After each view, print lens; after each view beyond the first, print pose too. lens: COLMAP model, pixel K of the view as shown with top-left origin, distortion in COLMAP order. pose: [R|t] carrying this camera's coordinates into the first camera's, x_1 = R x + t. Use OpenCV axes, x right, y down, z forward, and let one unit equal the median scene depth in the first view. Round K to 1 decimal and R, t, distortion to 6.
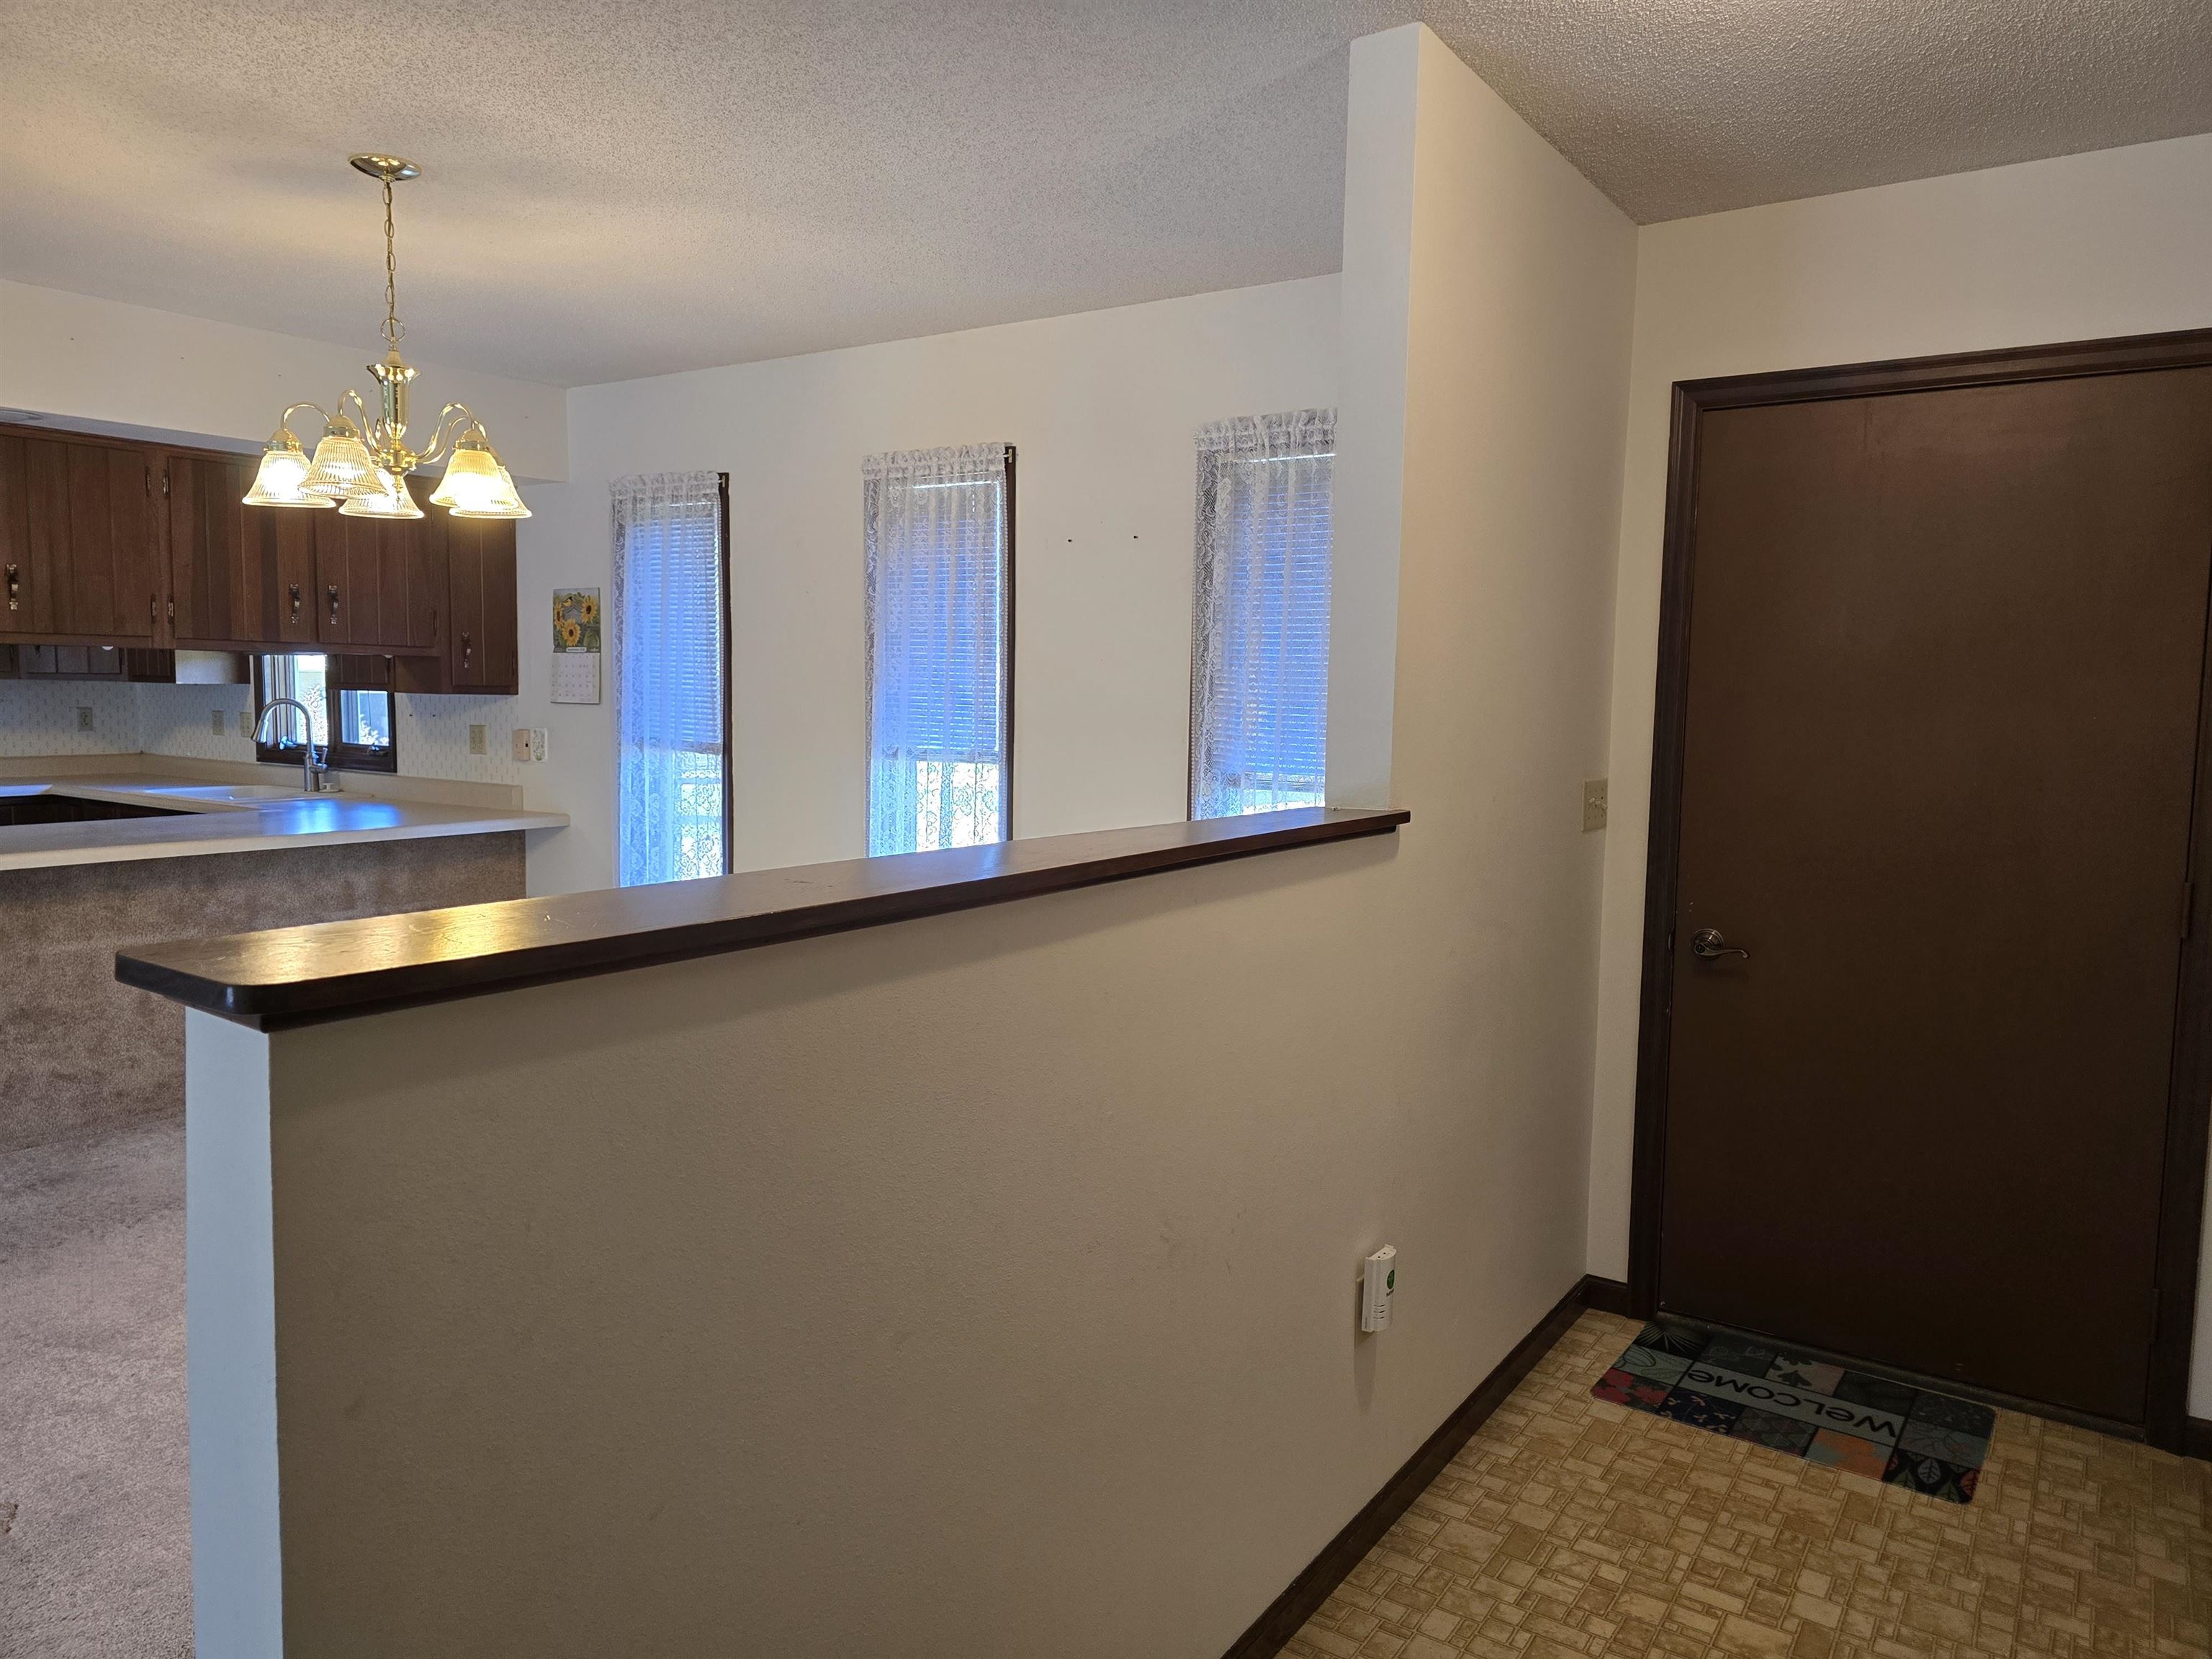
lens RADIAL K [[1479.4, 0, 1125.3], [0, 1479.4, 827.1], [0, 0, 1]] dist [0.064158, -0.057036]
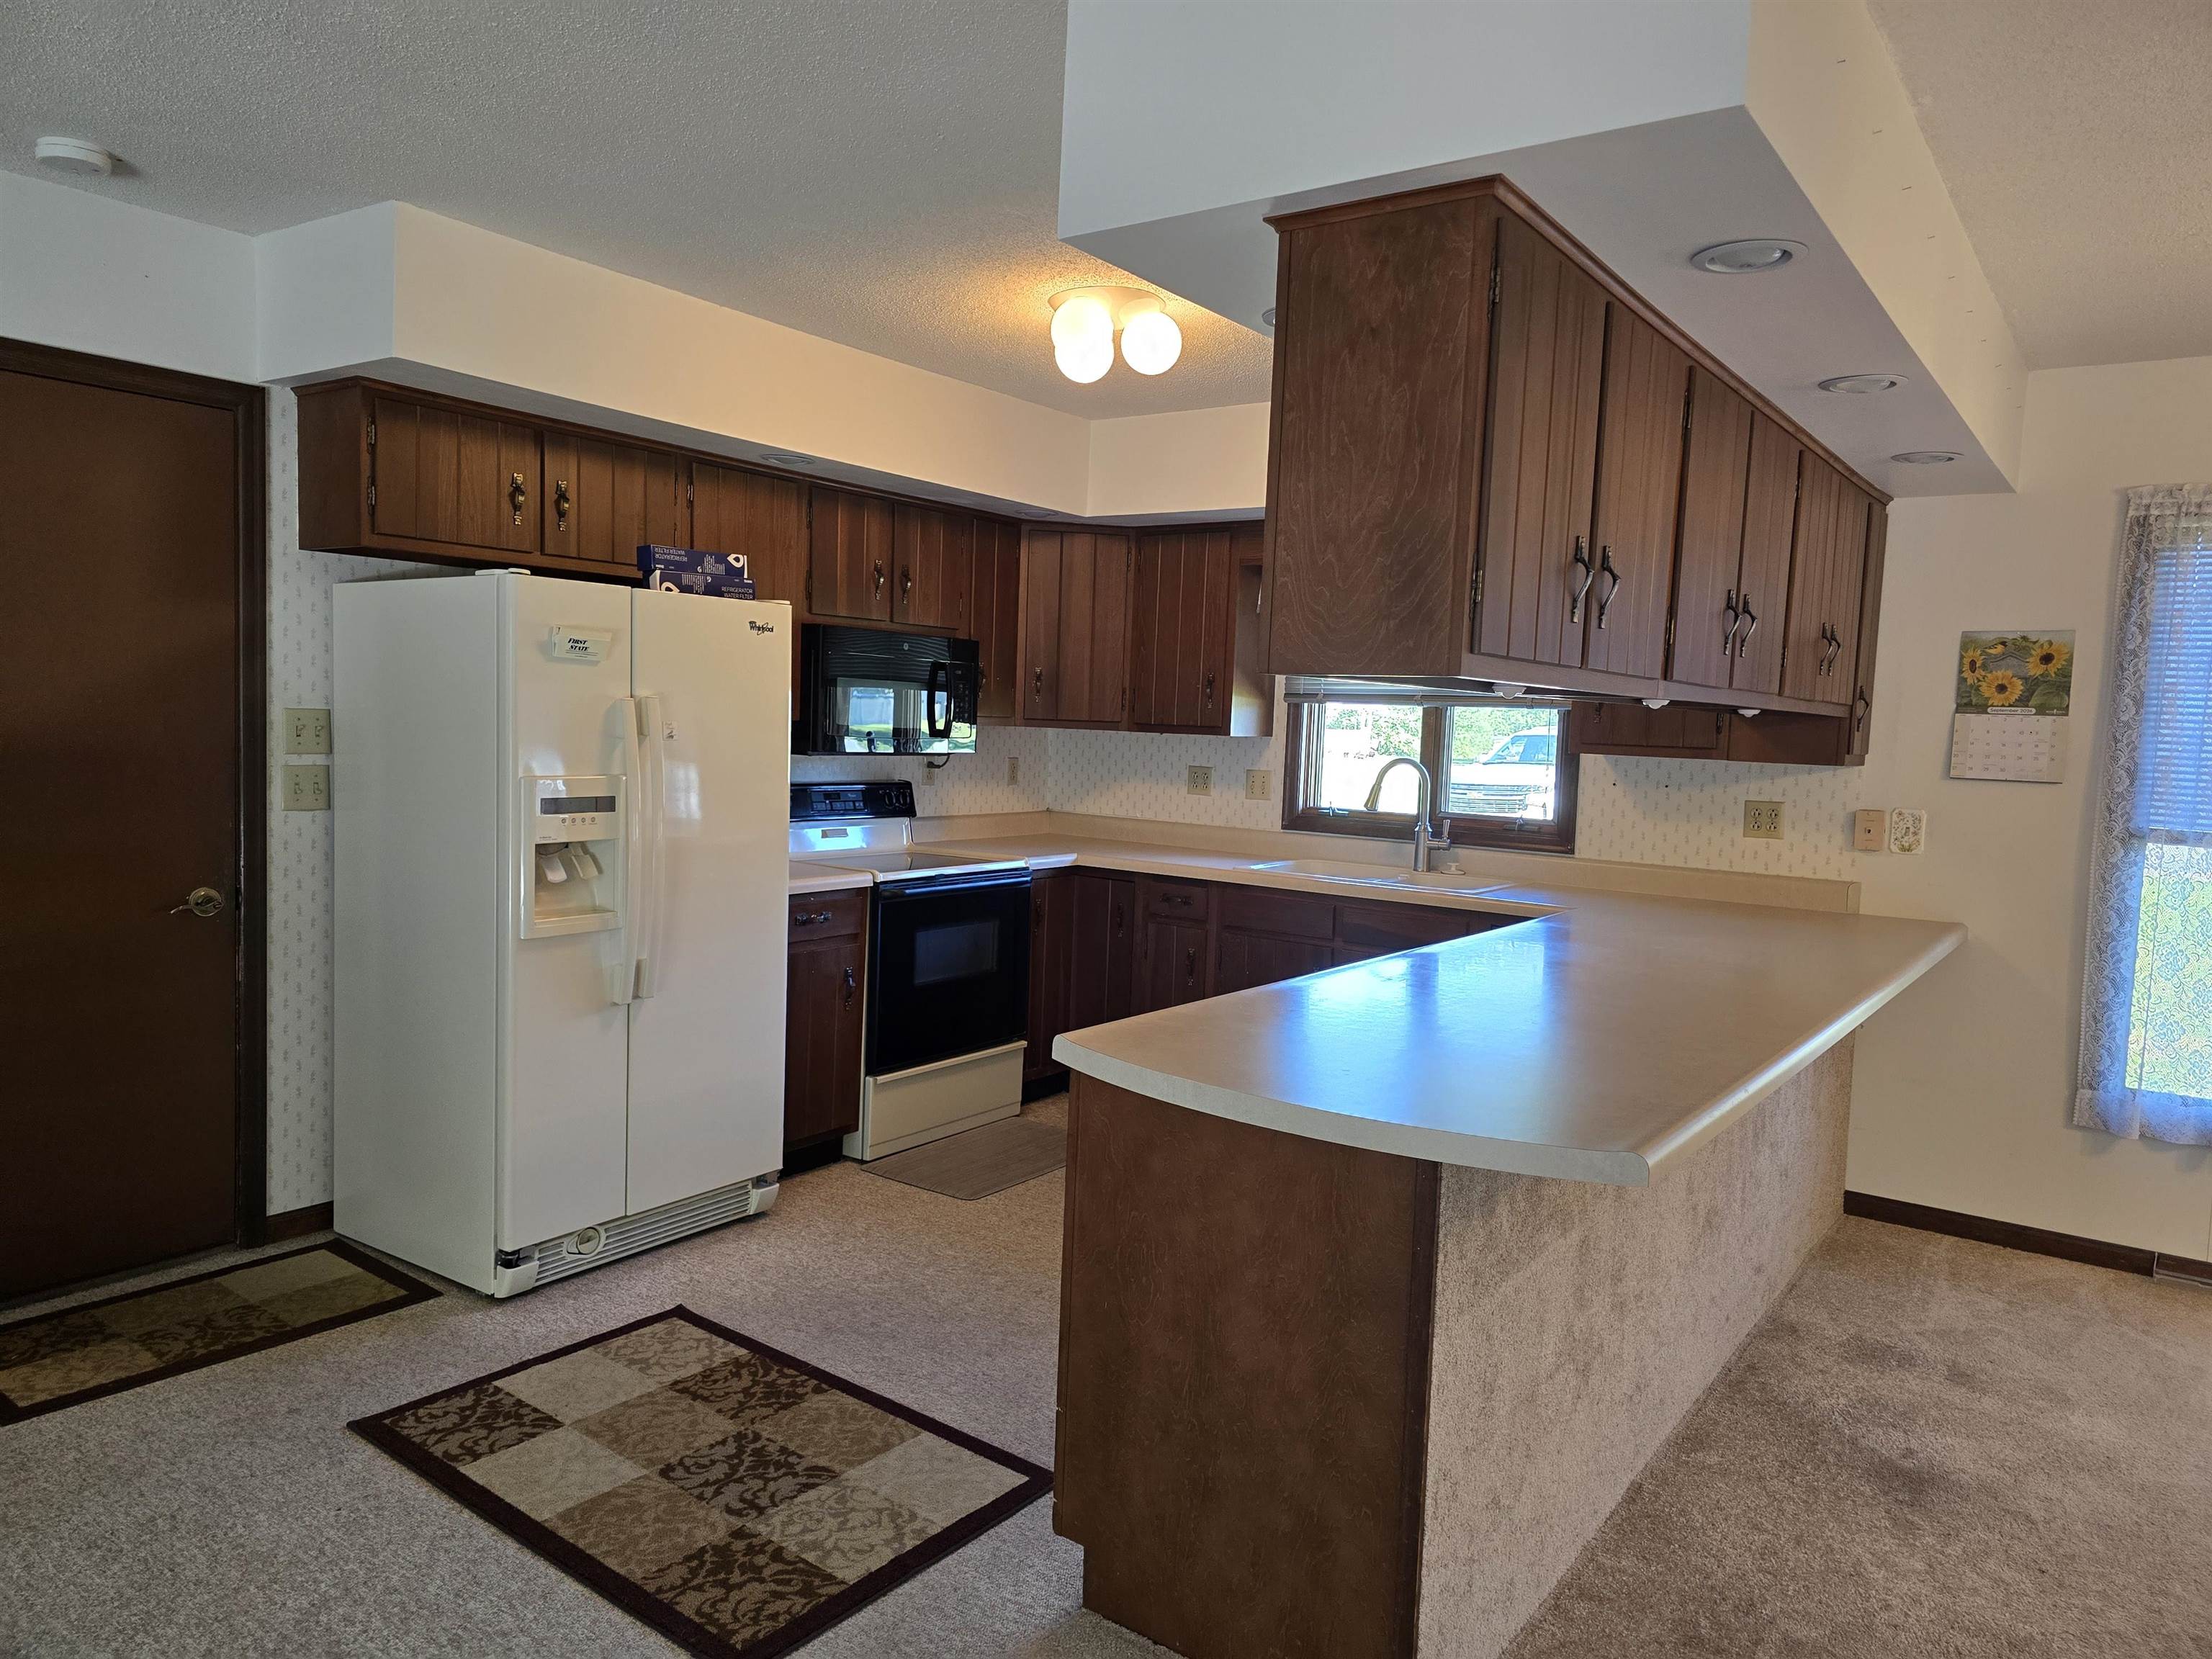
lens RADIAL K [[1479.4, 0, 1094.8], [0, 1479.4, 817.3], [0, 0, 1]] dist [0.064158, -0.057036]
pose [[0.999006, 0.024187, -0.037442, -0.811140], [-0.025163, 0.999349, -0.025837, -0.033151], [0.036793, 0.026753, 0.998965, 0.219397]]
